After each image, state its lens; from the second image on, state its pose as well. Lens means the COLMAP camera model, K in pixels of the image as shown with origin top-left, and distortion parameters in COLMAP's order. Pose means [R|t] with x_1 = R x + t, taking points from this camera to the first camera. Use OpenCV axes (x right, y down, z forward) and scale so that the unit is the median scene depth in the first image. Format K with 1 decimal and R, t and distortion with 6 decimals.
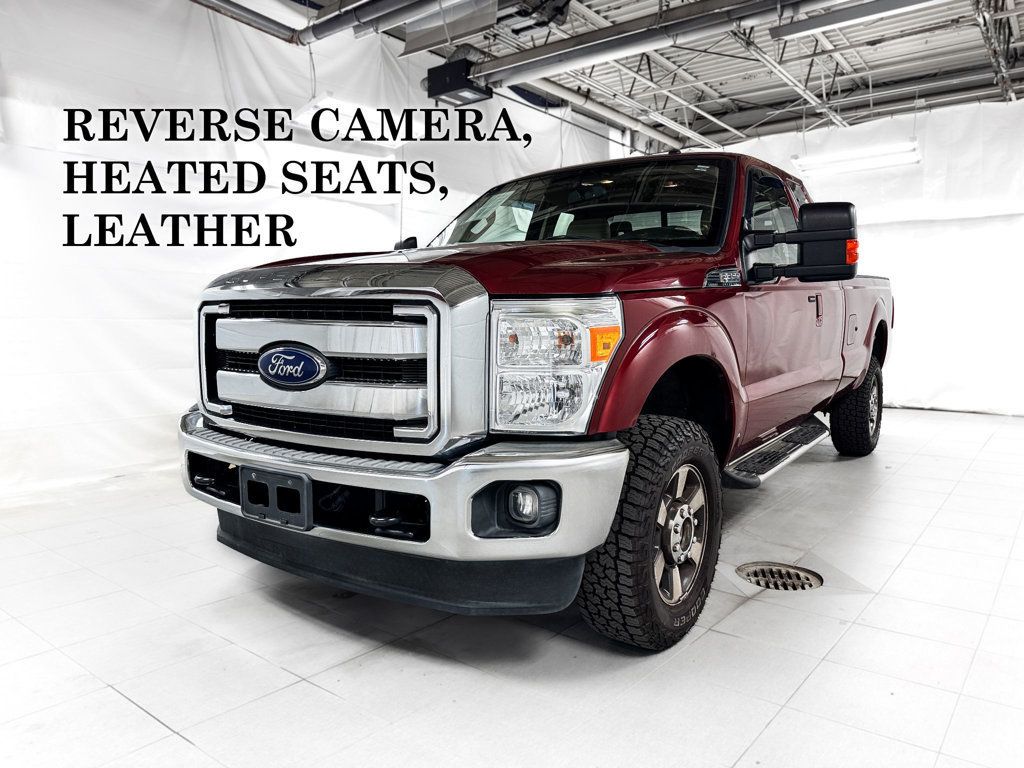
lens RADIAL K [[725.8, 0, 518.4], [0, 725.8, 386.9], [0, 0, 1]] dist [0.038027, -0.021855]
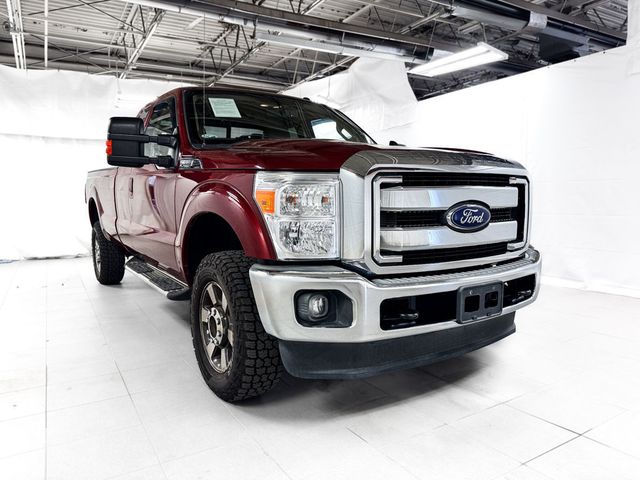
lens RADIAL K [[453.6, 0, 319.5], [0, 453.6, 240.4], [0, 0, 1]] dist [0.038027, -0.021855]
pose [[0.373694, -0.097975, 0.922363, -1.297345], [0.107441, 0.992284, 0.061873, -0.071537], [-0.921308, 0.075978, 0.381337, 0.912695]]
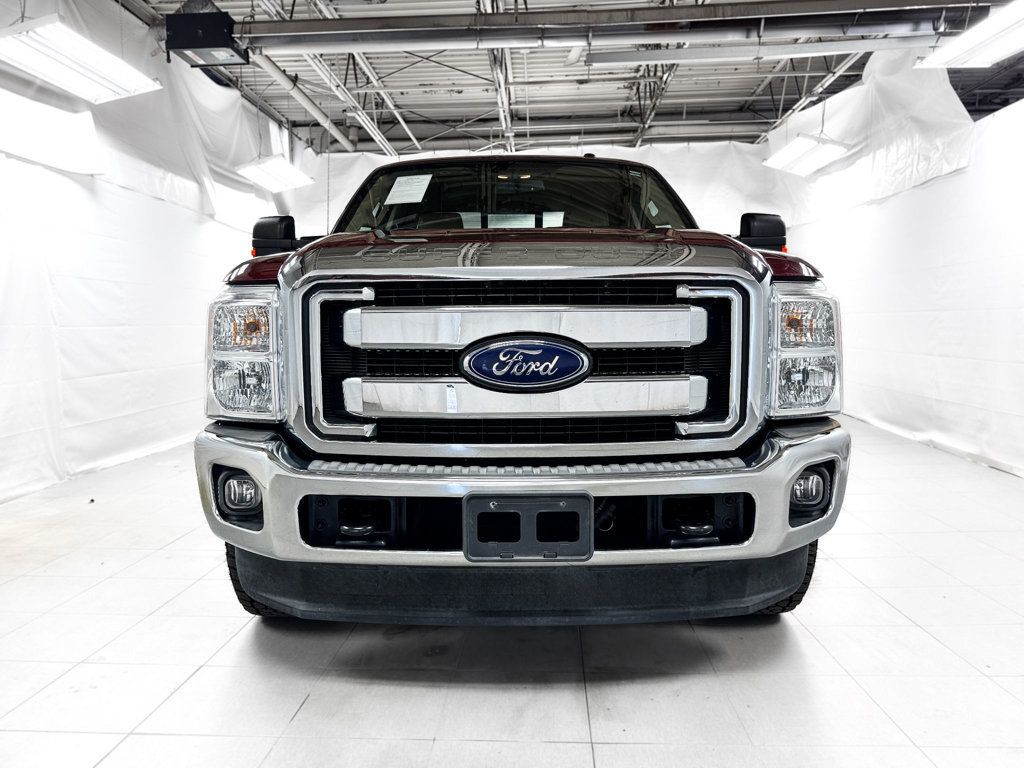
lens RADIAL K [[725.8, 0, 512.3], [0, 725.8, 381.5], [0, 0, 1]] dist [0.038027, -0.021855]
pose [[0.822050, -0.057562, 0.566498, -0.767081], [0.069325, 0.997594, 0.000768, -0.009957], [-0.565179, 0.038641, 0.824063, 0.341501]]
